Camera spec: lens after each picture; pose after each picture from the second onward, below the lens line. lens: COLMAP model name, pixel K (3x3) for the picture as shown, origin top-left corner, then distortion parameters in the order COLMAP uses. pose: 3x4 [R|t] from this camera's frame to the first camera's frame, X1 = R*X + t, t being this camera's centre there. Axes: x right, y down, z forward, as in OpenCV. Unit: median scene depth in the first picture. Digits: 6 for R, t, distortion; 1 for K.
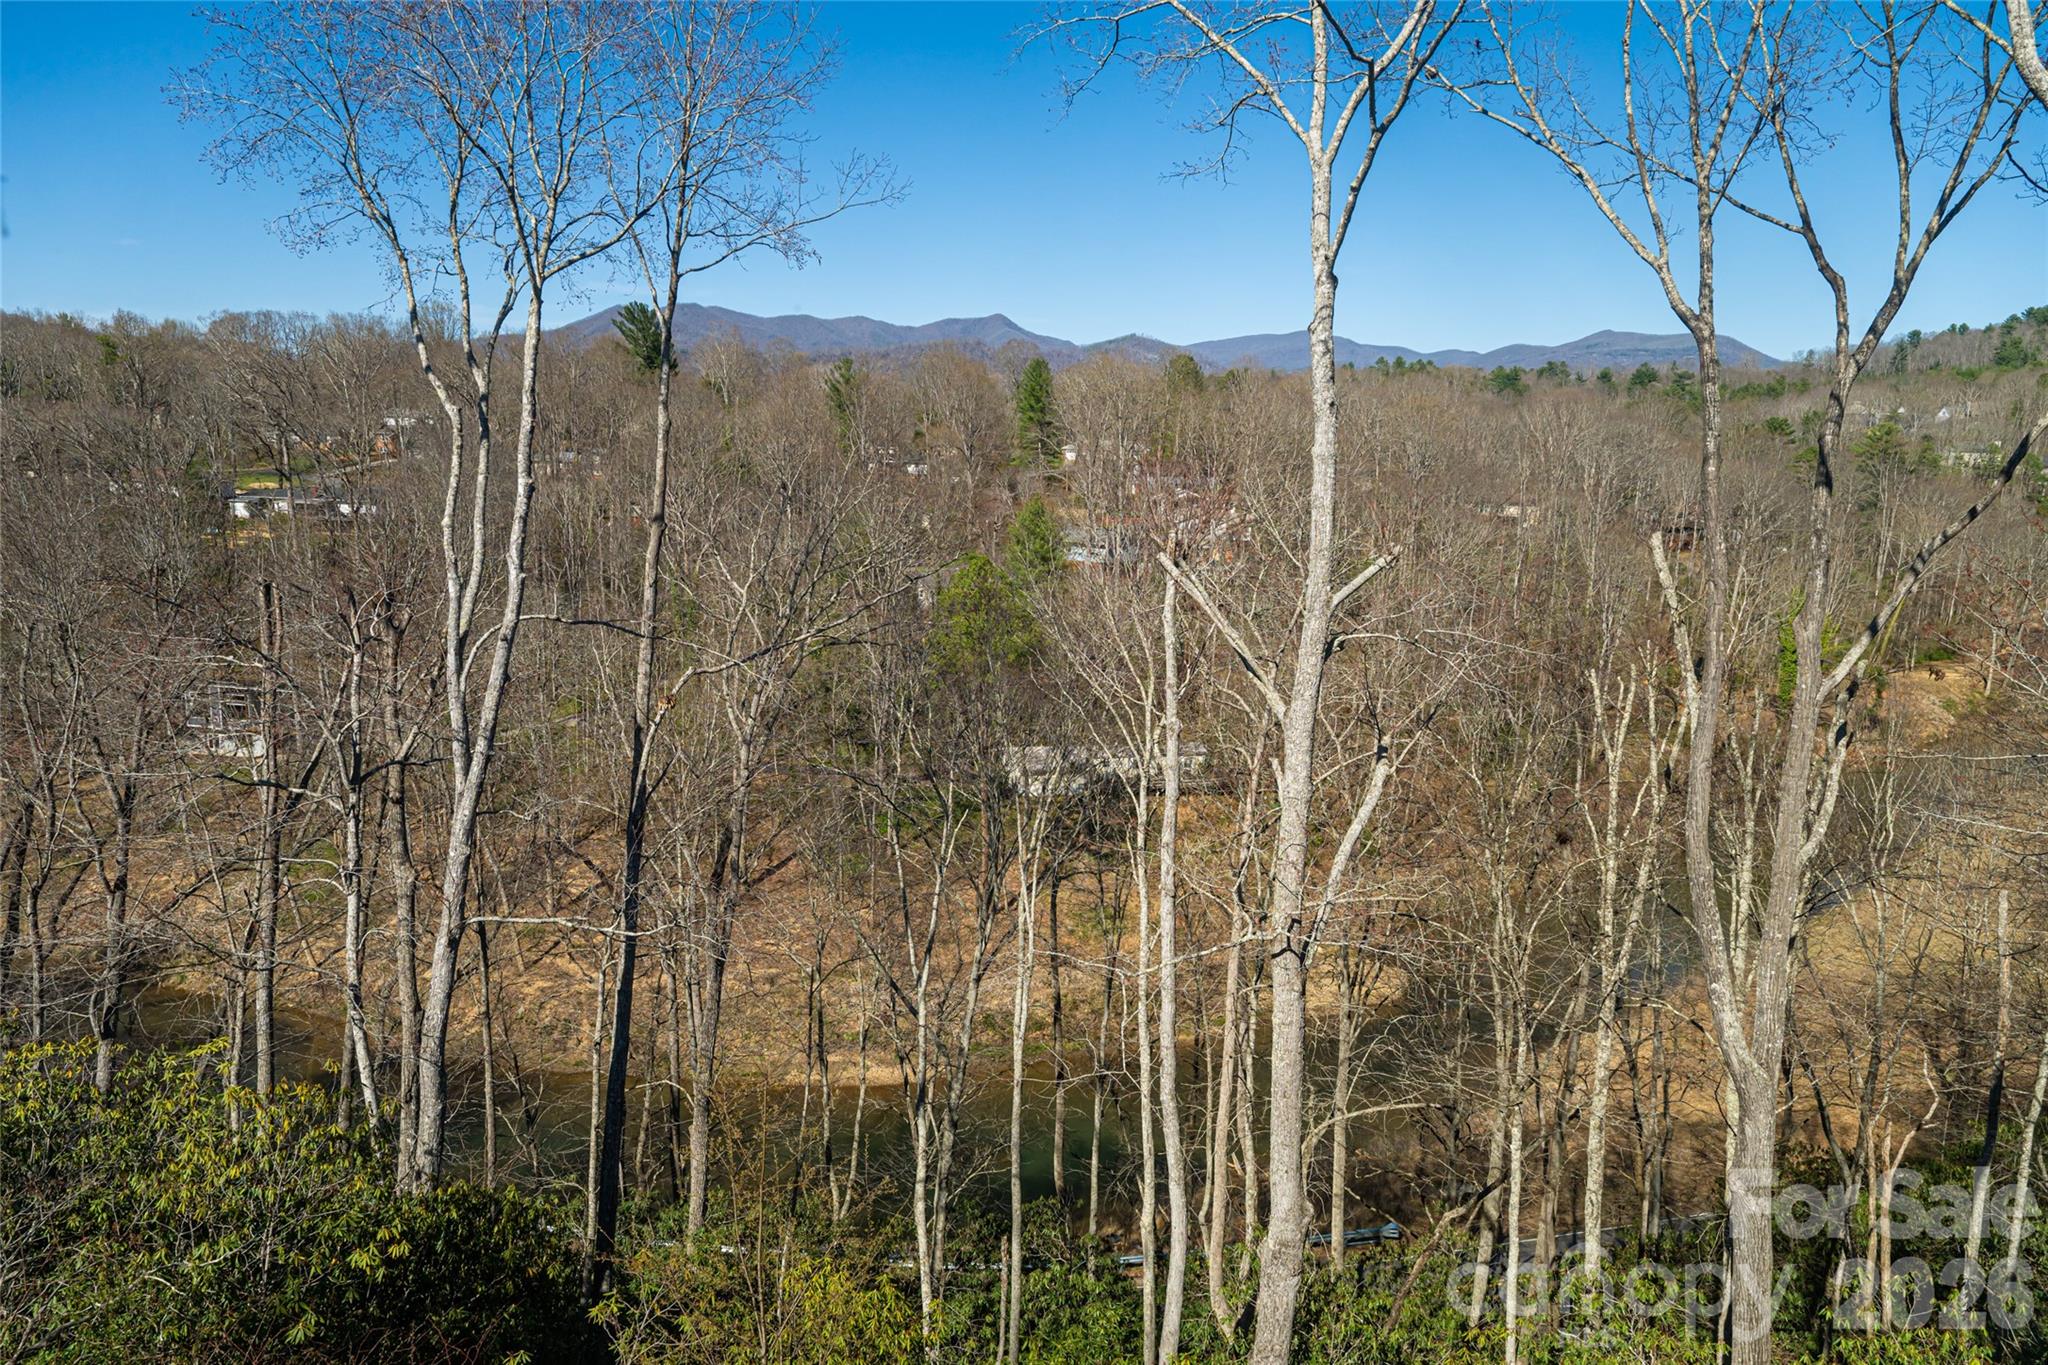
lens RADIAL K [[1374.4, 0, 1024.0], [0, 1374.4, 682.5], [0, 0, 1]] dist [-0.047462, 0.000782]
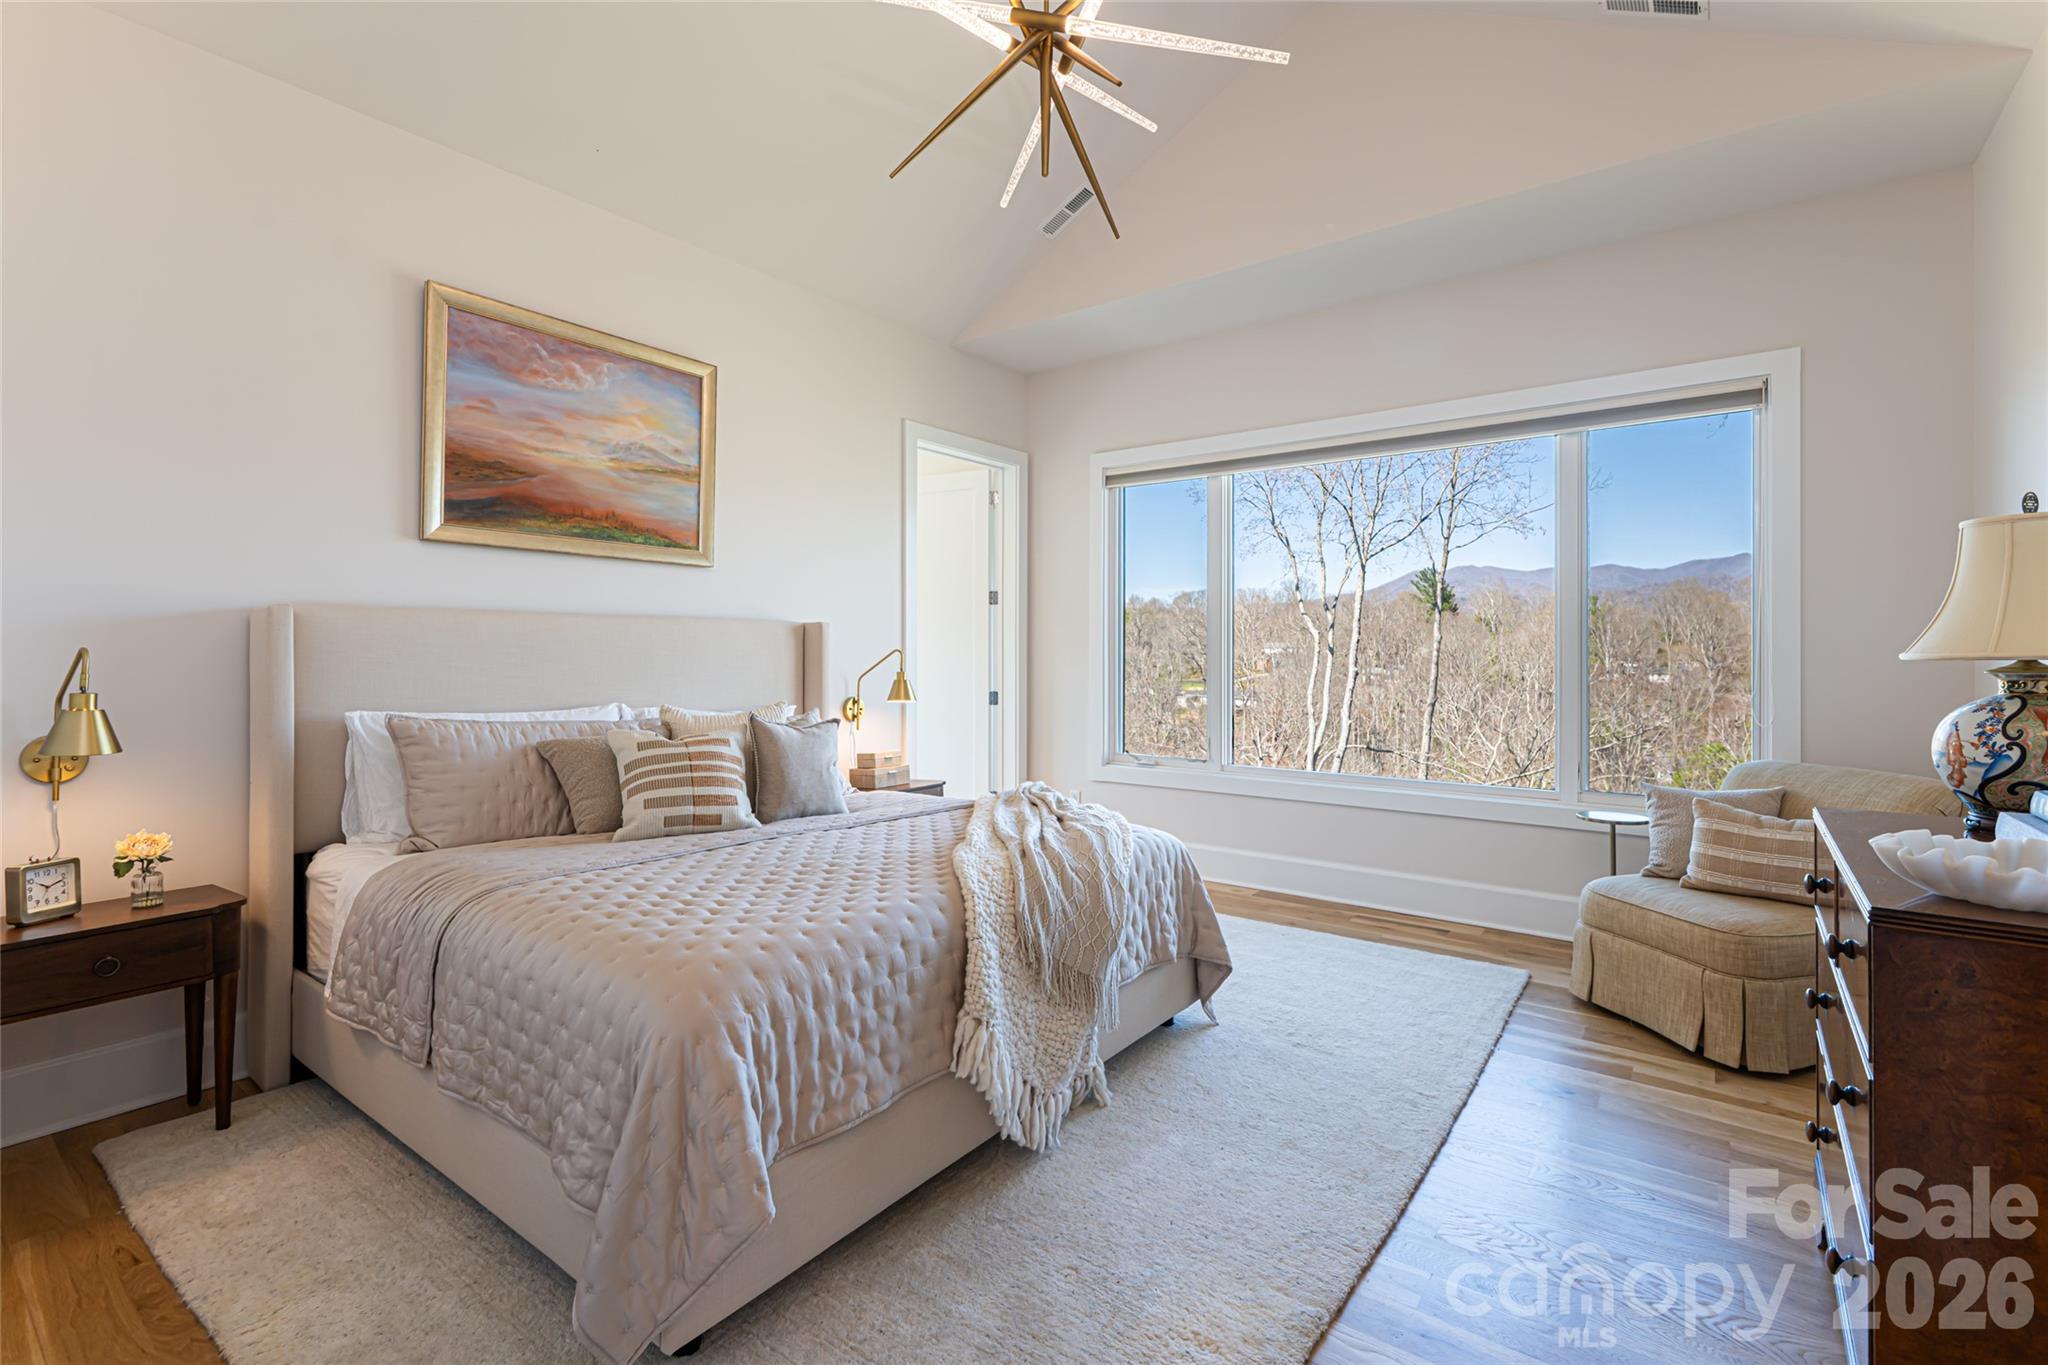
lens RADIAL K [[912.3, 0, 1021.4], [0, 912.3, 662.2], [0, 0, 1]] dist [0.000218, 0.000002]
pose [[0.771346, -0.024475, -0.635945, 0.057038], [-0.088077, 0.985539, -0.144758, 0.049820], [0.630291, 0.167671, 0.758036, -0.173222]]
